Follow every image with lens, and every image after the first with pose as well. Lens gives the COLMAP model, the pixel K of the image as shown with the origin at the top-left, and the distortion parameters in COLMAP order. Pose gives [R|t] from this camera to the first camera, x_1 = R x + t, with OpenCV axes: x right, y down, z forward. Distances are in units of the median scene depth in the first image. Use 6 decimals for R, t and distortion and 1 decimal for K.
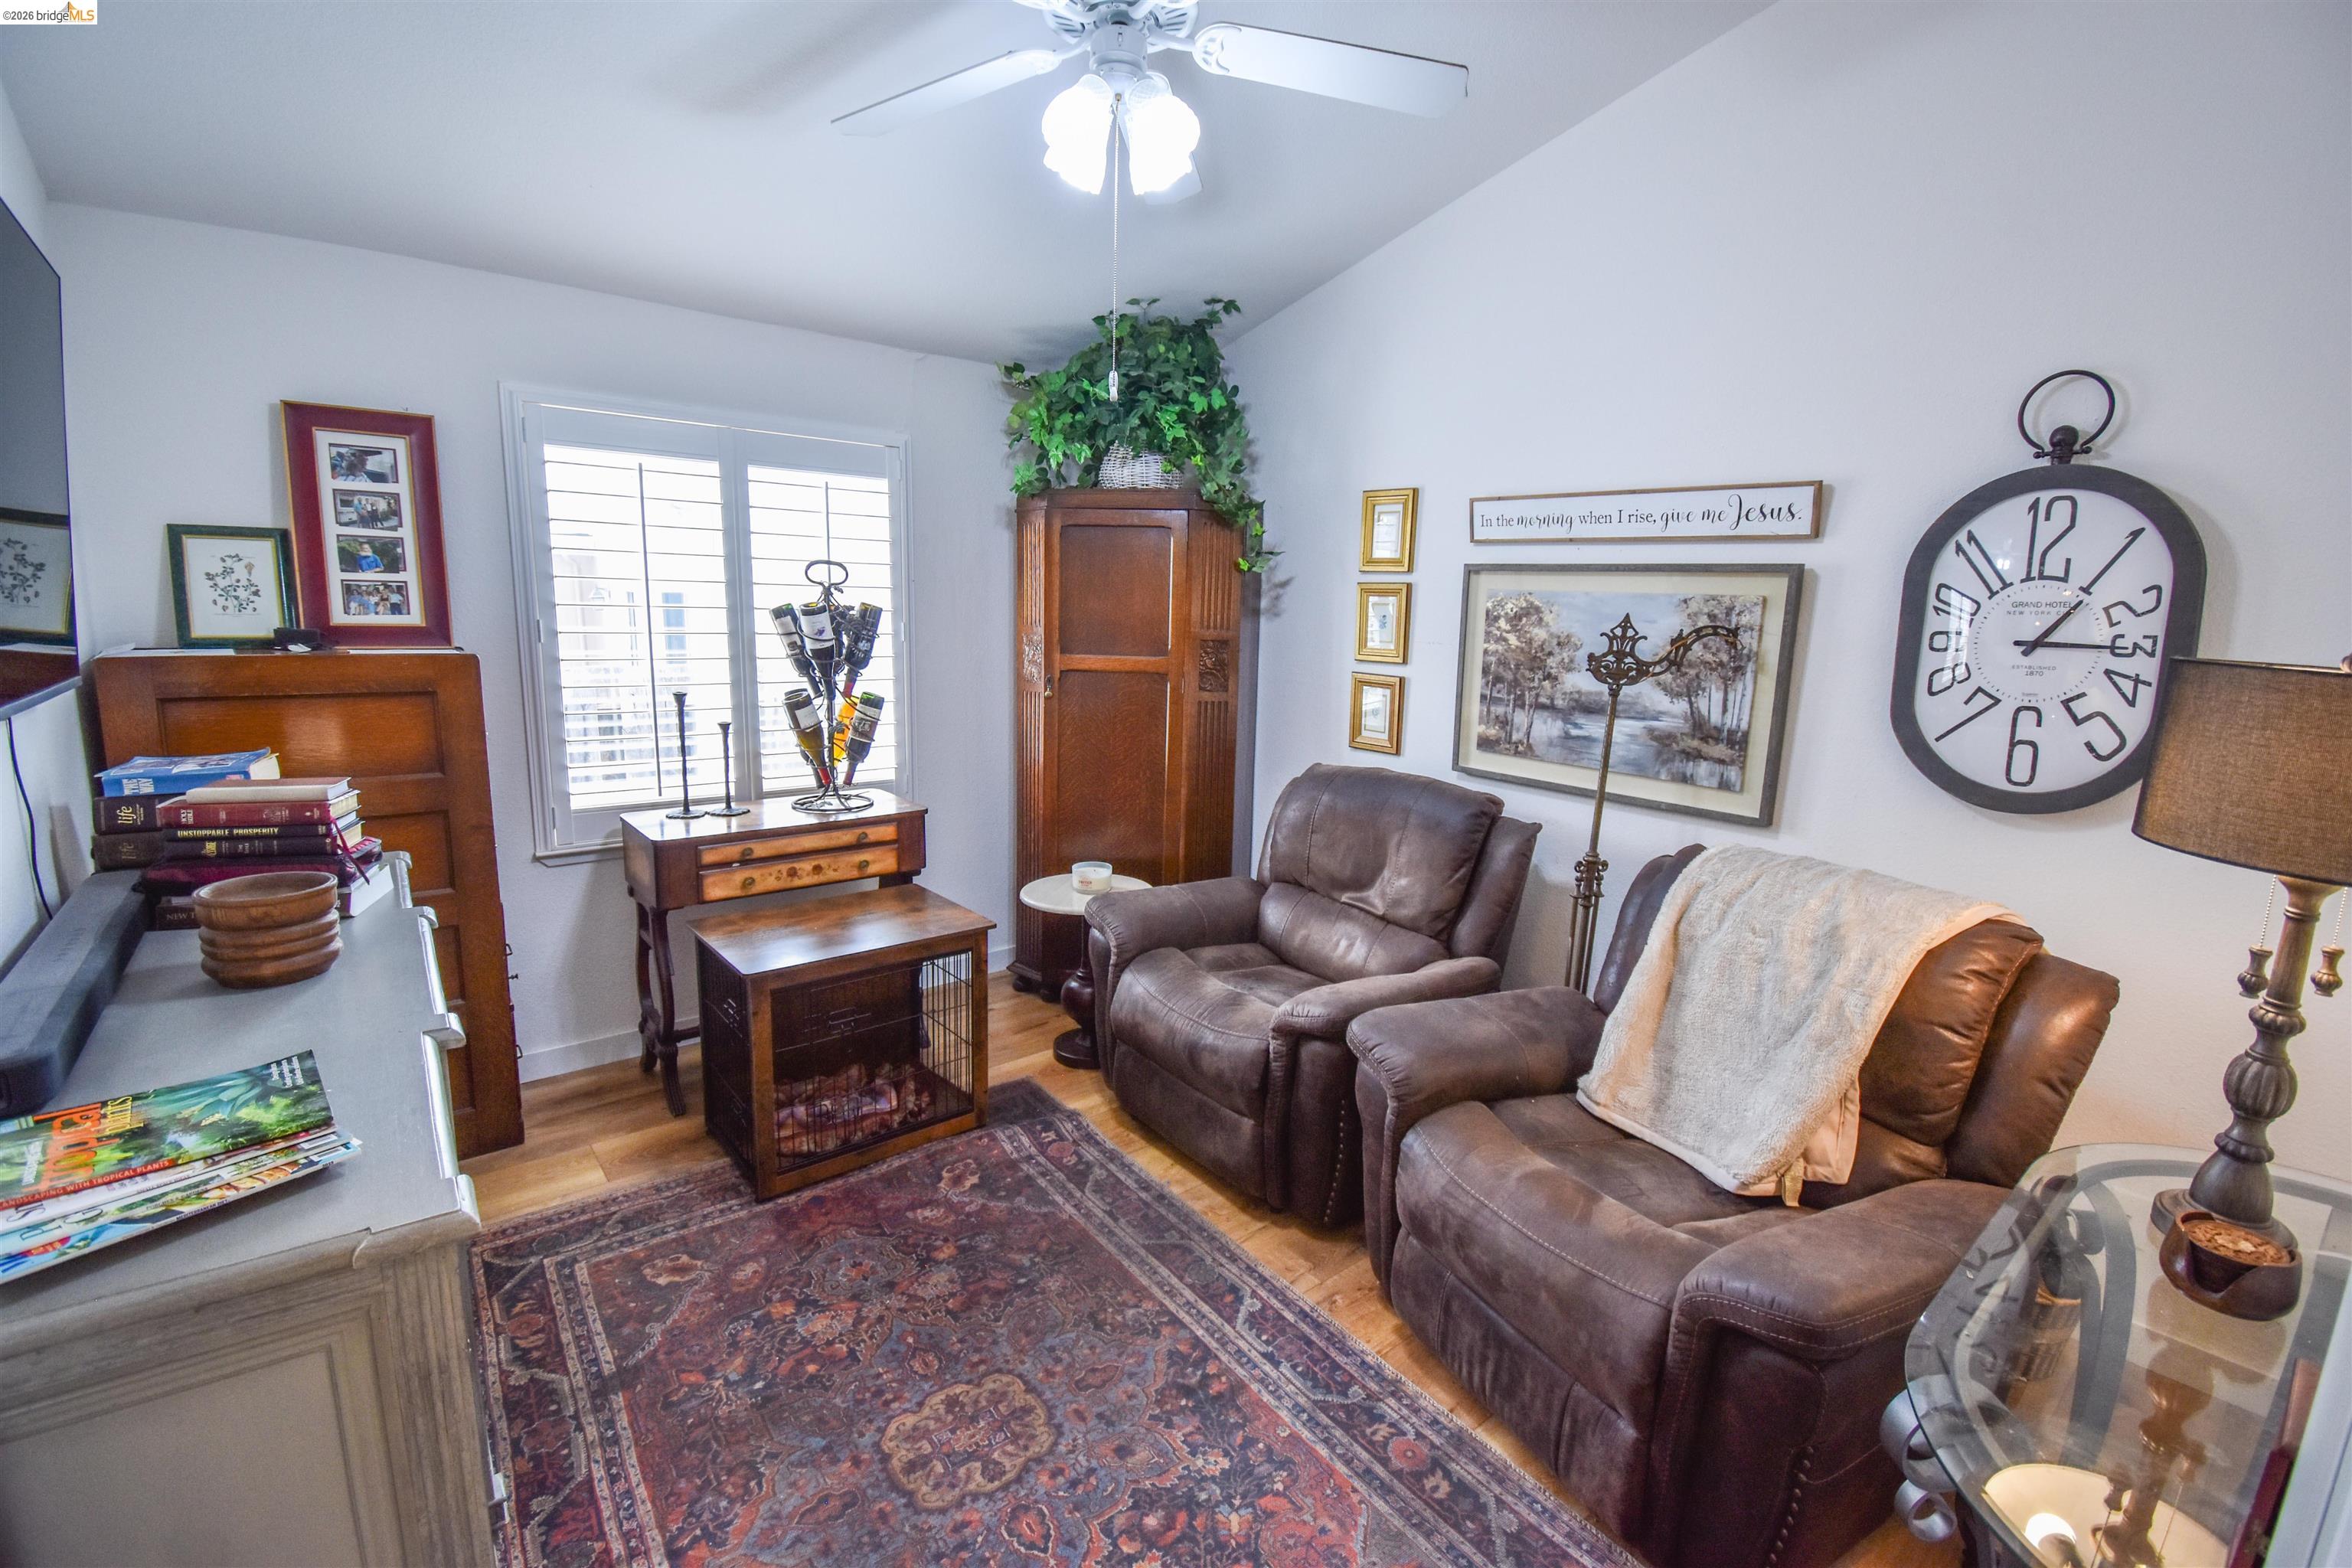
lens RADIAL K [[1052.6, 0, 1193.7], [0, 1052.6, 787.5], [0, 0, 1]] dist [0.001091, -0.009256]
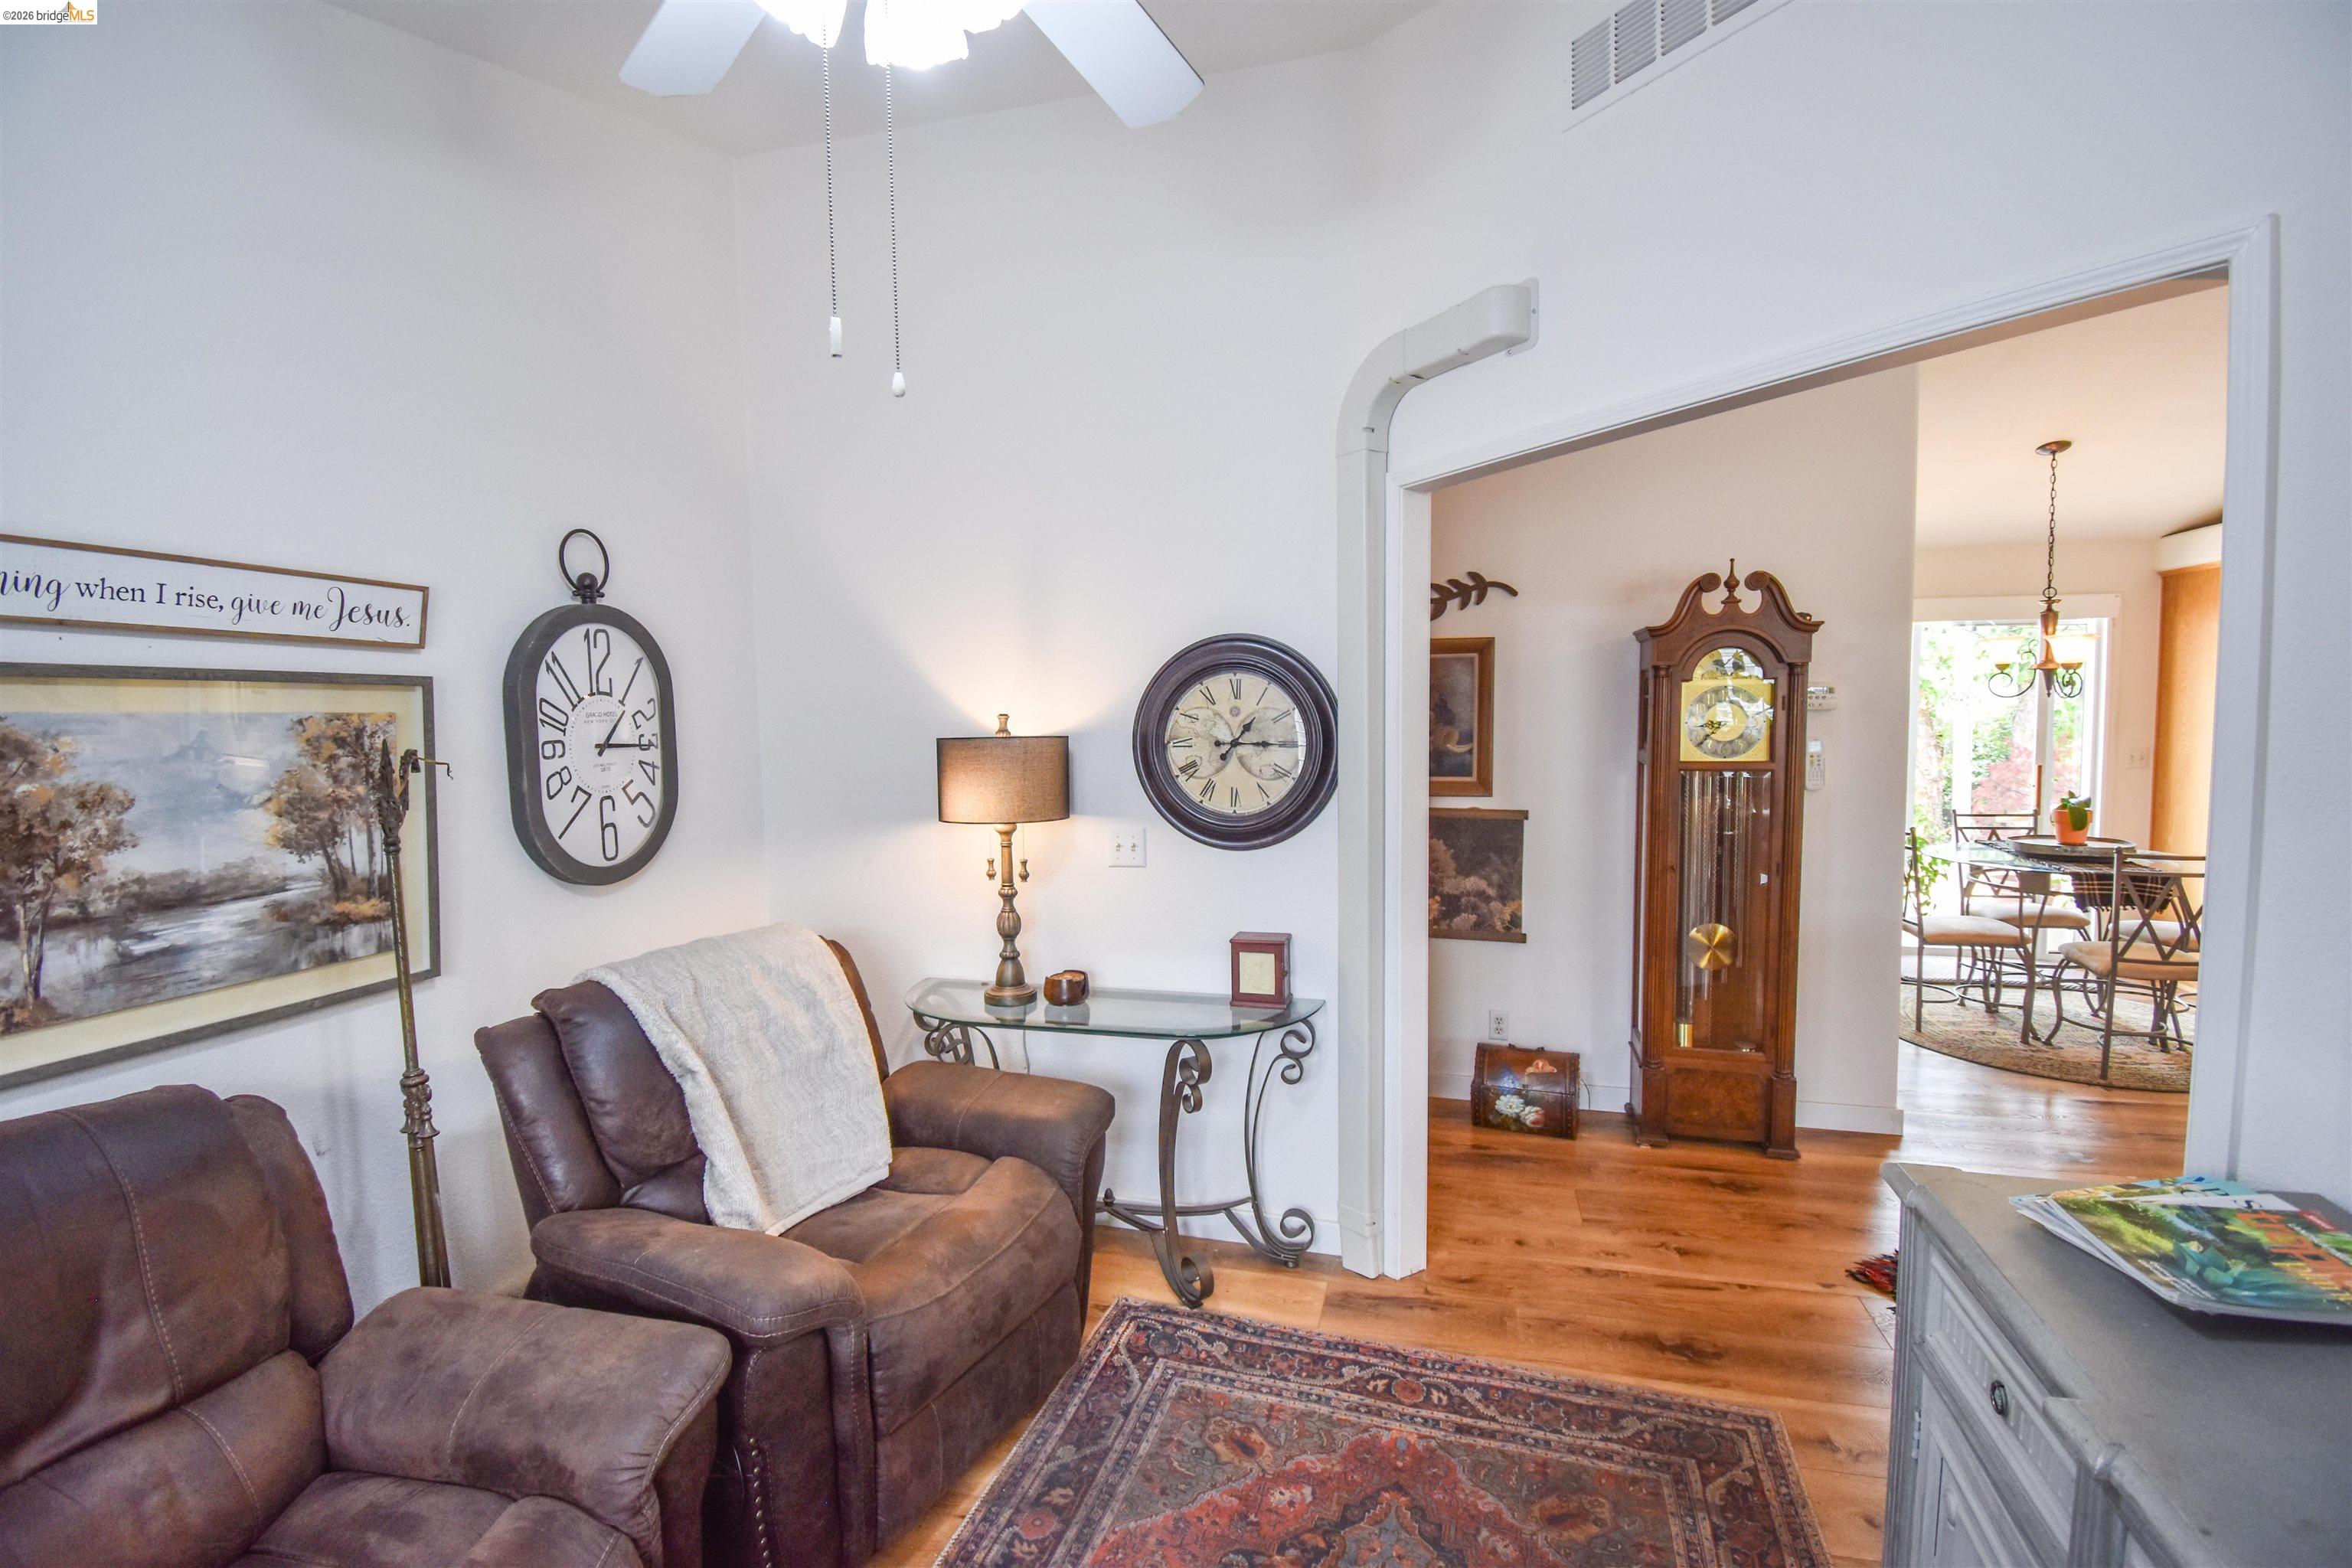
lens RADIAL K [[1052.6, 0, 1152.7], [0, 1052.6, 784.7], [0, 0, 1]] dist [0.001091, -0.009256]
pose [[-0.561068, -0.078083, 0.824079, -0.474856], [0.144607, 0.970987, 0.190457, -0.189630], [-0.815041, 0.226027, -0.533498, 0.923281]]
